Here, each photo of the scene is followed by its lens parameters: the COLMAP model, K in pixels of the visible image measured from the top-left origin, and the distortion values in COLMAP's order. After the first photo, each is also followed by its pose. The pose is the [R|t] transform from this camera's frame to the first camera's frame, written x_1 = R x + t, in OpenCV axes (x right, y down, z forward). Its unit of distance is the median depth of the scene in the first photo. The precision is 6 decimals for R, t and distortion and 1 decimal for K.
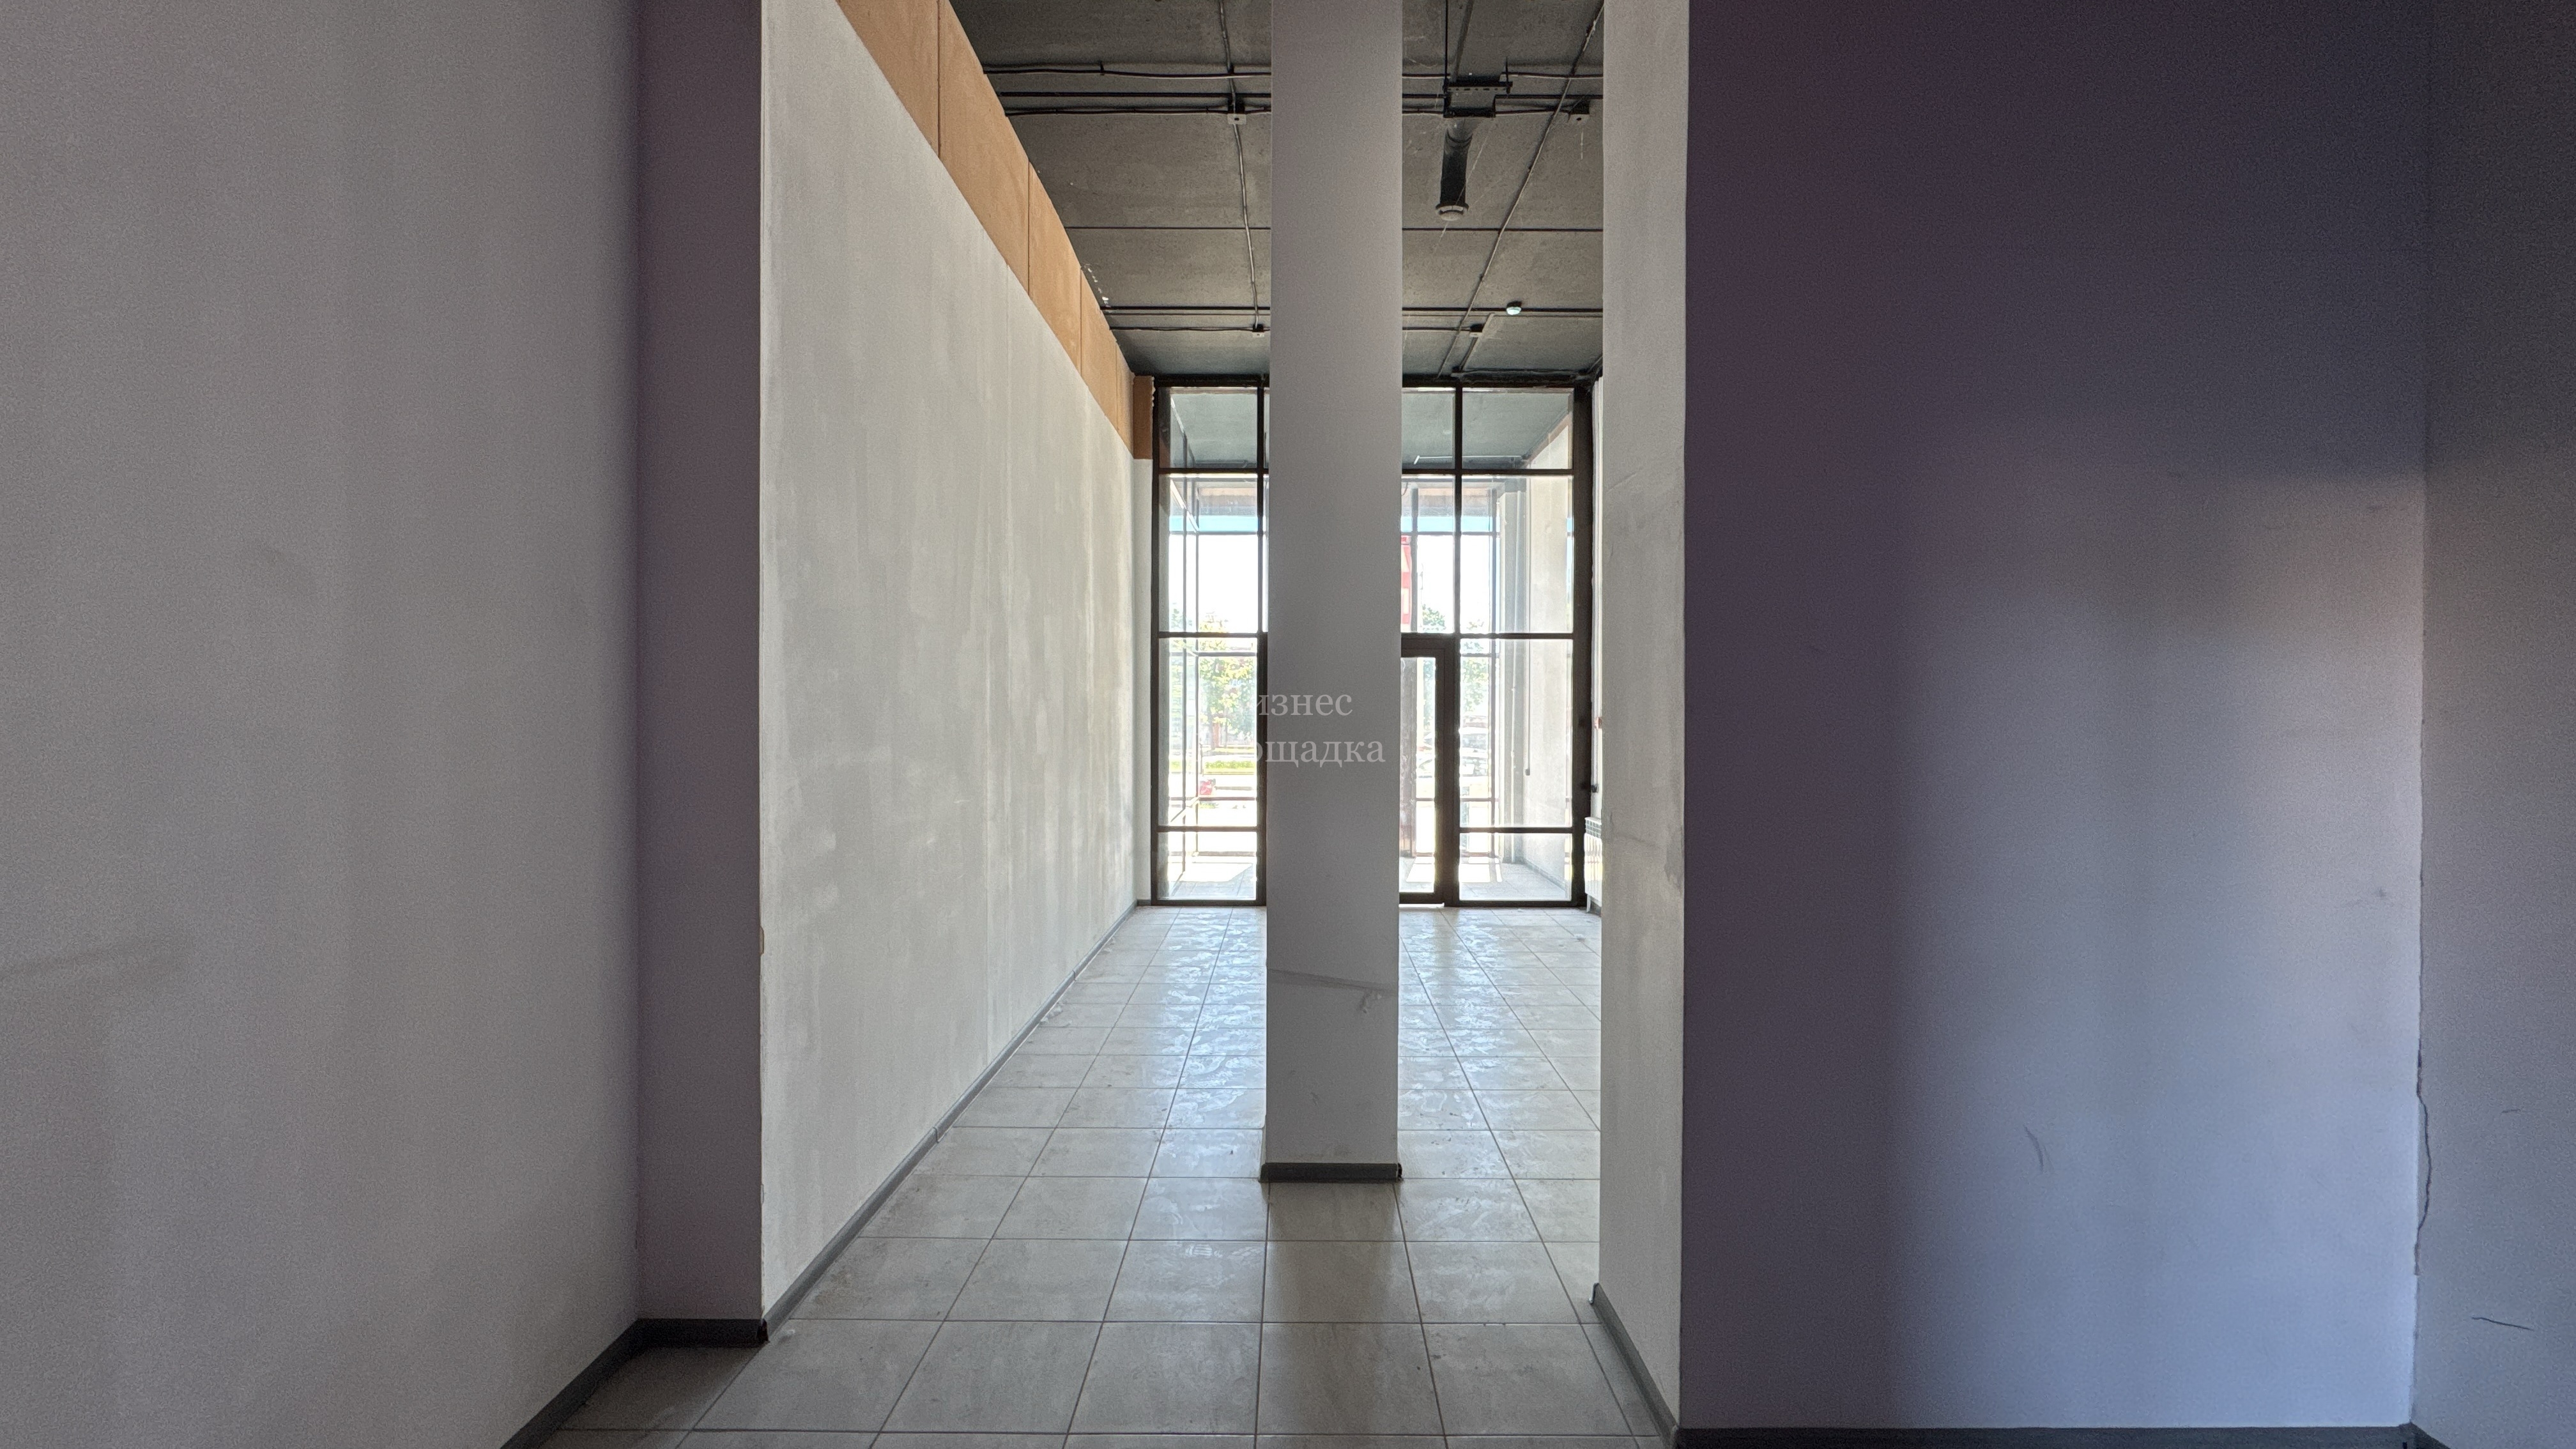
lens RADIAL K [[1033.6, 0, 1292.4], [0, 1033.6, 729.1], [0, 0, 1]] dist [0.001261, 0.000103]
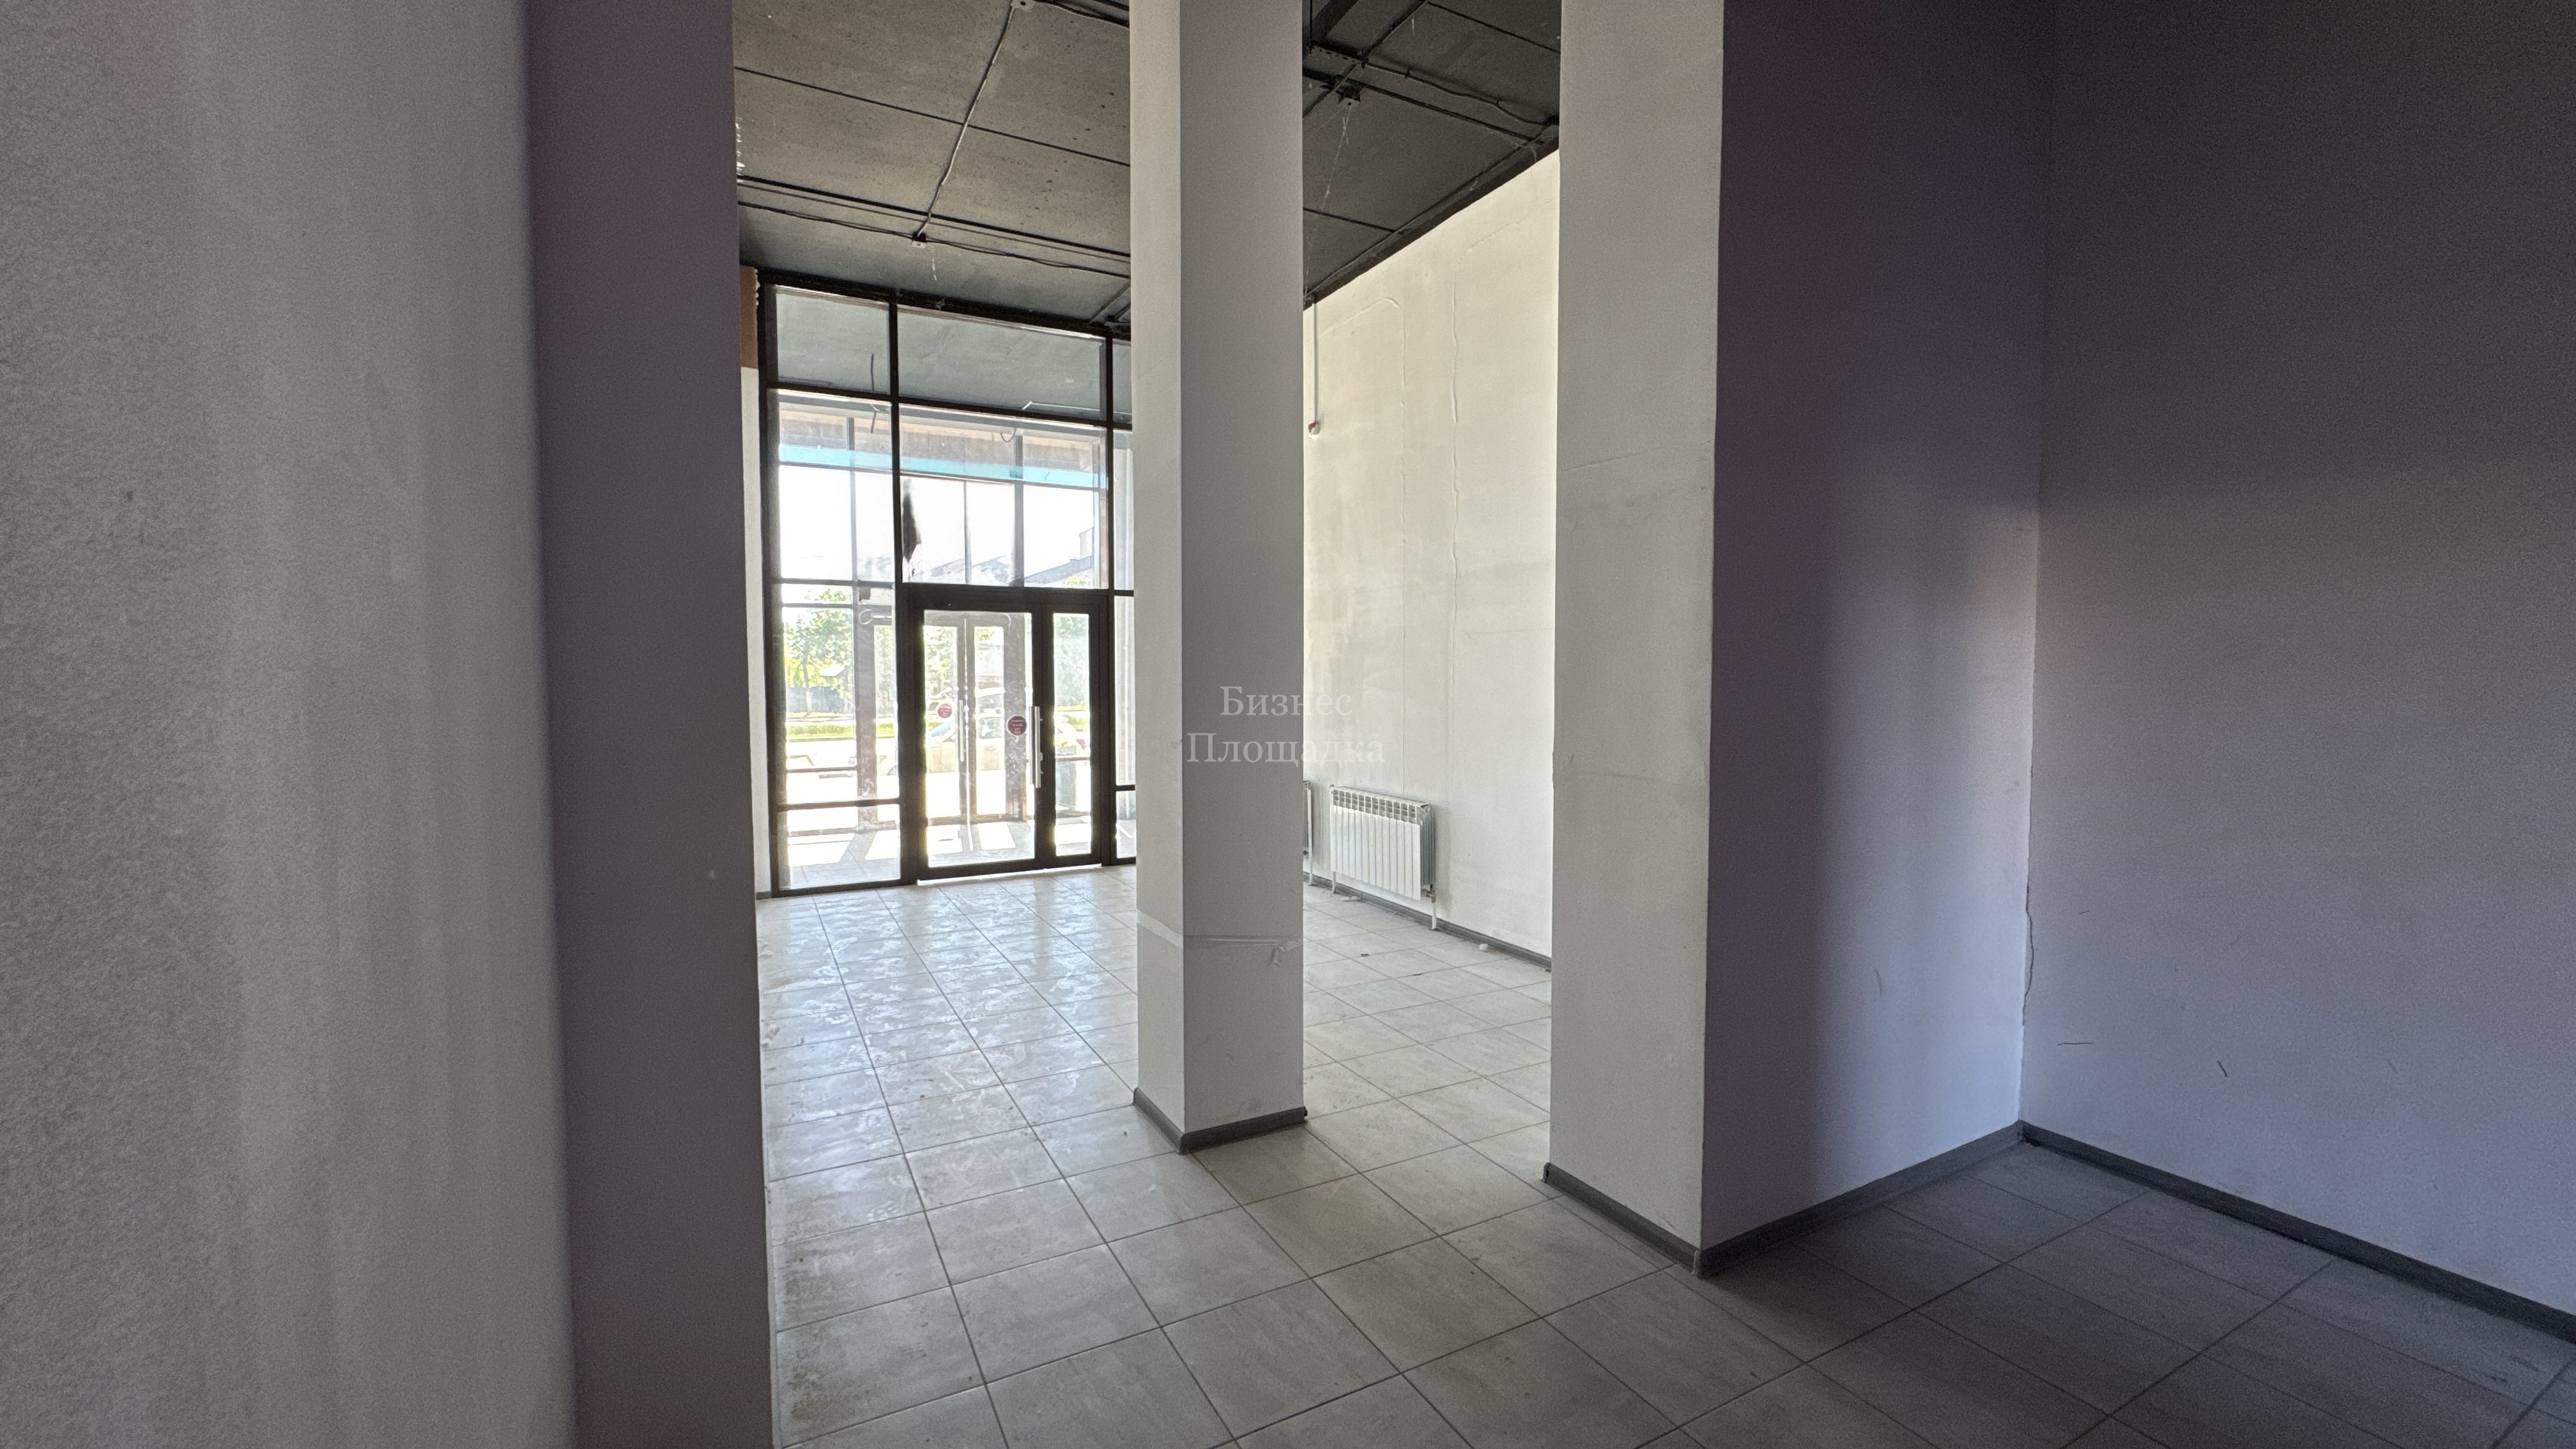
lens RADIAL K [[1033.6, 0, 1287.5], [0, 1033.6, 728.9], [0, 0, 1]] dist [0.001261, 0.000103]
pose [[0.876757, -0.032626, 0.479825, -0.309558], [0.013006, 0.998940, 0.044157, -0.001780], [-0.480757, -0.032475, 0.876252, 0.089511]]
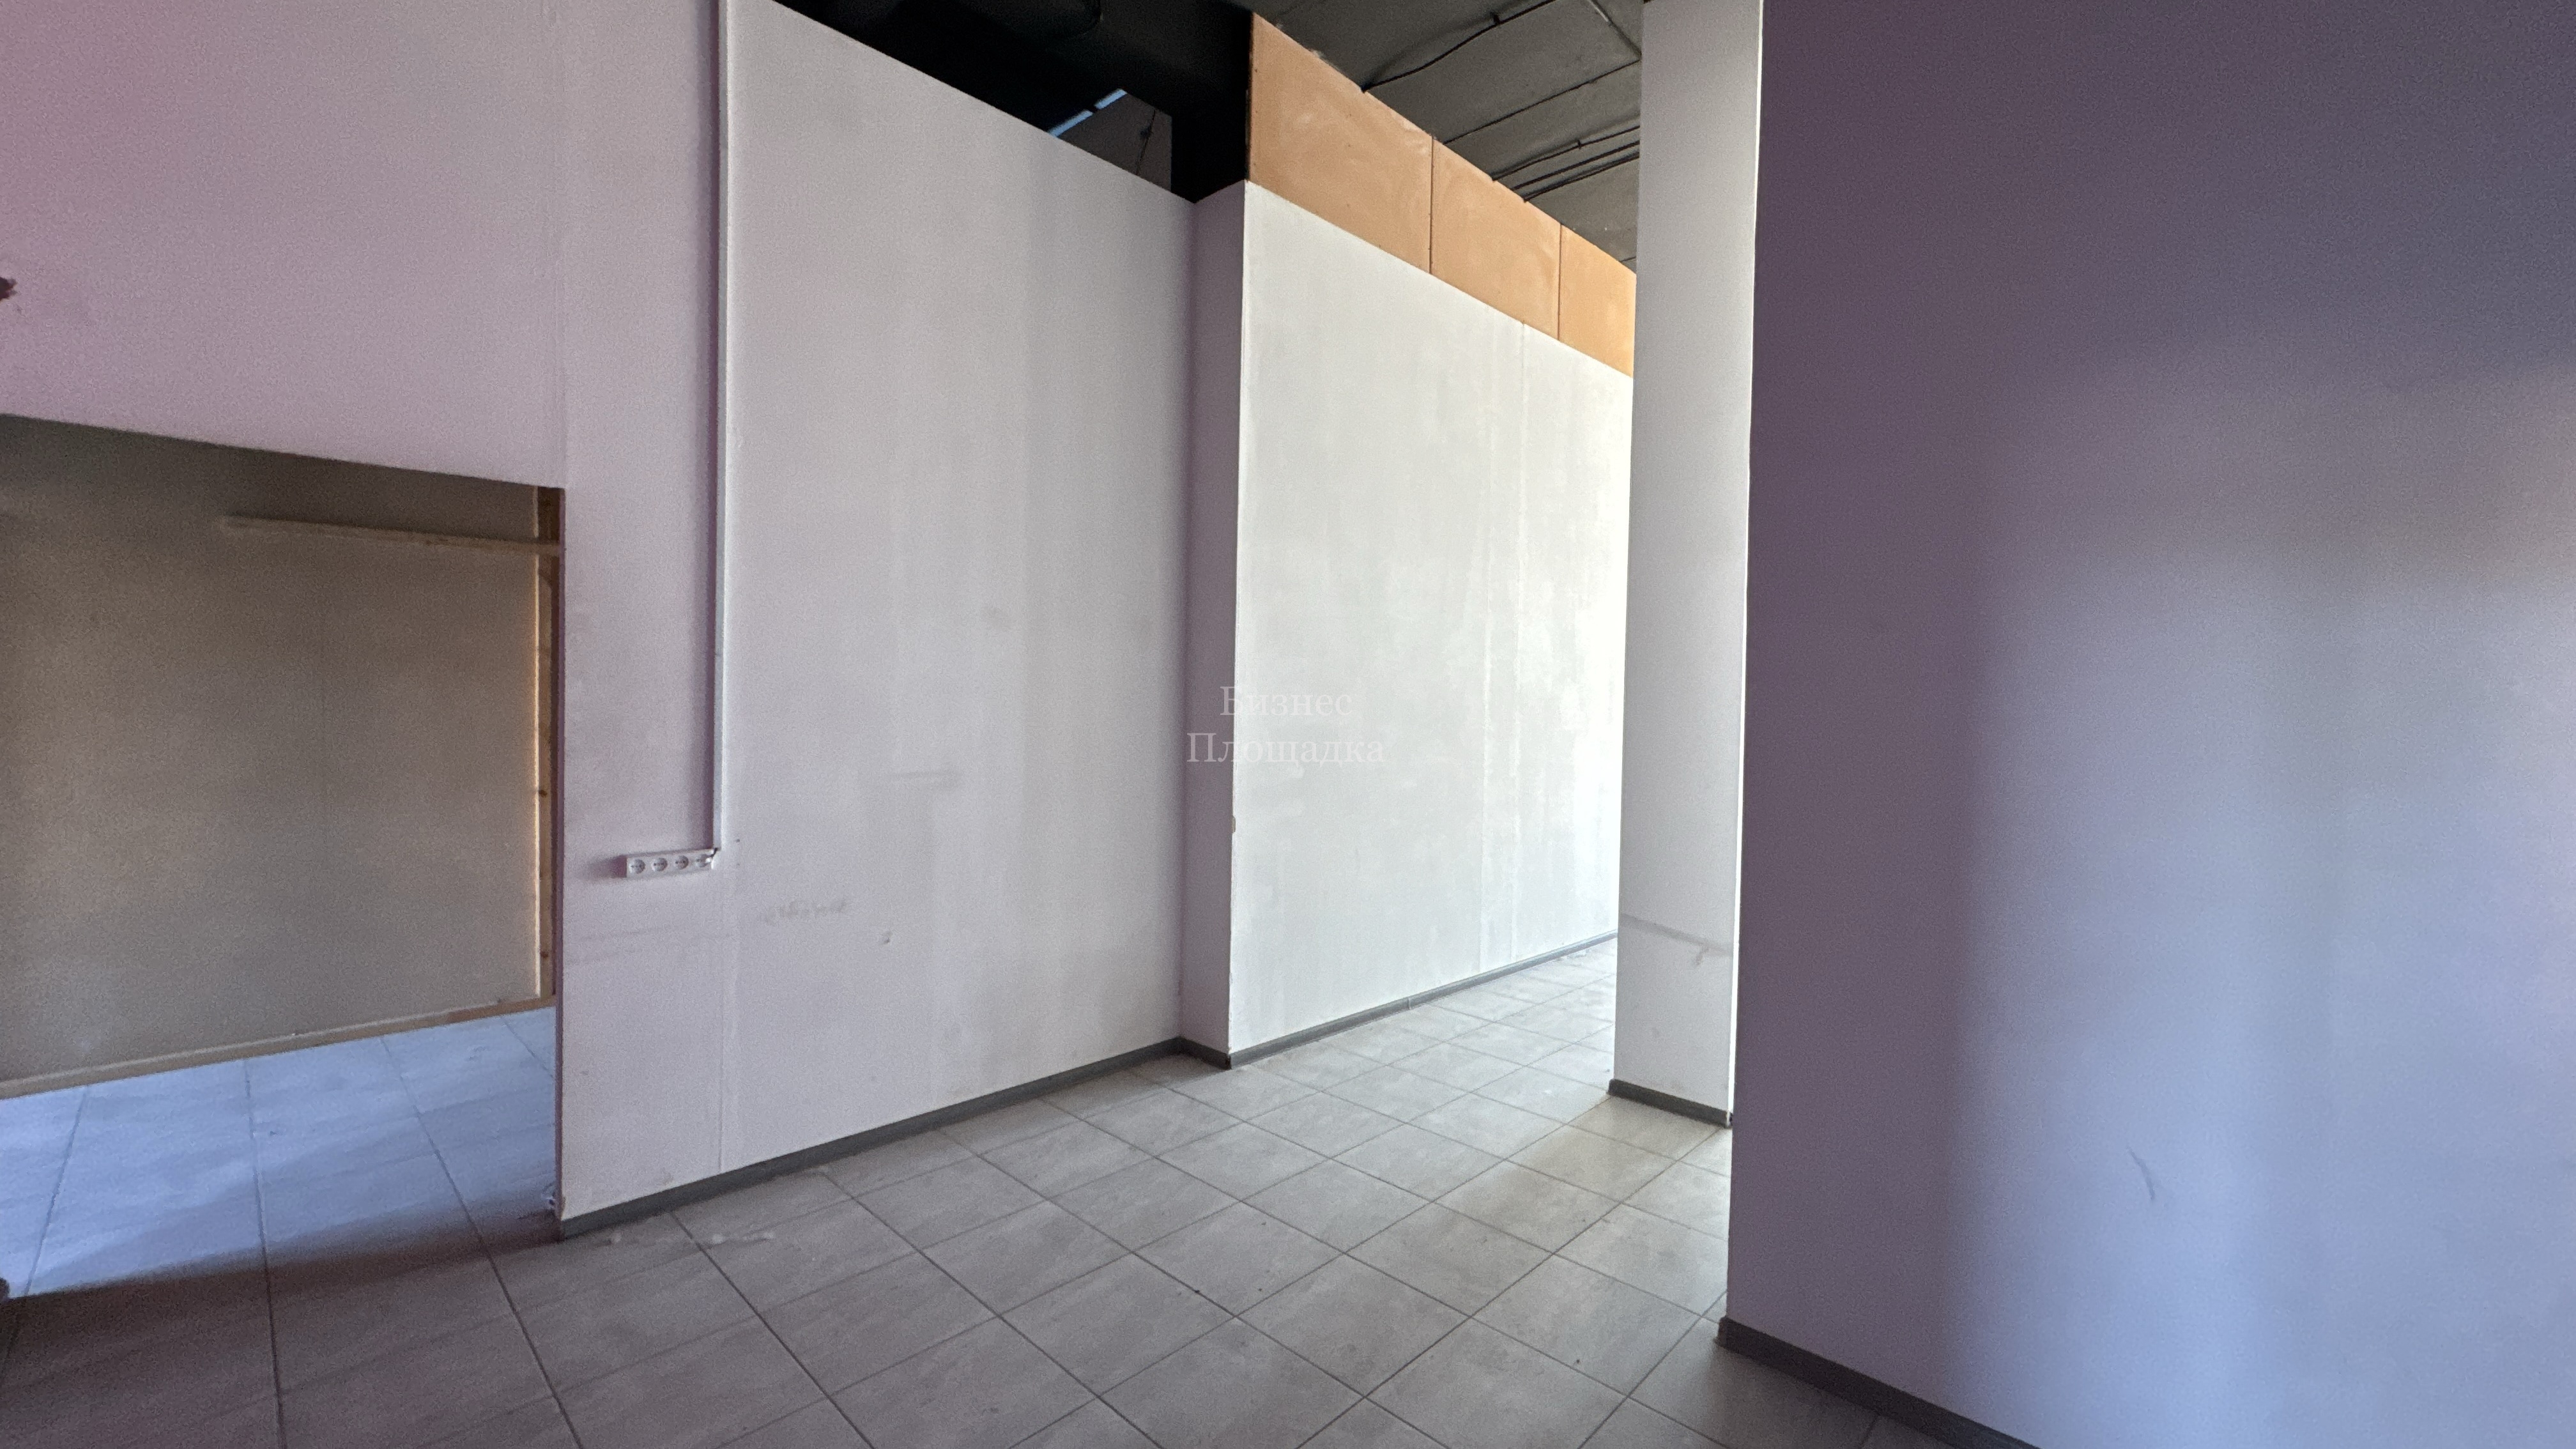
lens RADIAL K [[1033.6, 0, 1282.0], [0, 1033.6, 727.6], [0, 0, 1]] dist [0.001261, 0.000103]
pose [[0.725774, 0.032042, -0.687186, 0.384877], [-0.027200, 0.999470, 0.017875, 0.011727], [0.687395, 0.005718, 0.726261, -0.079089]]
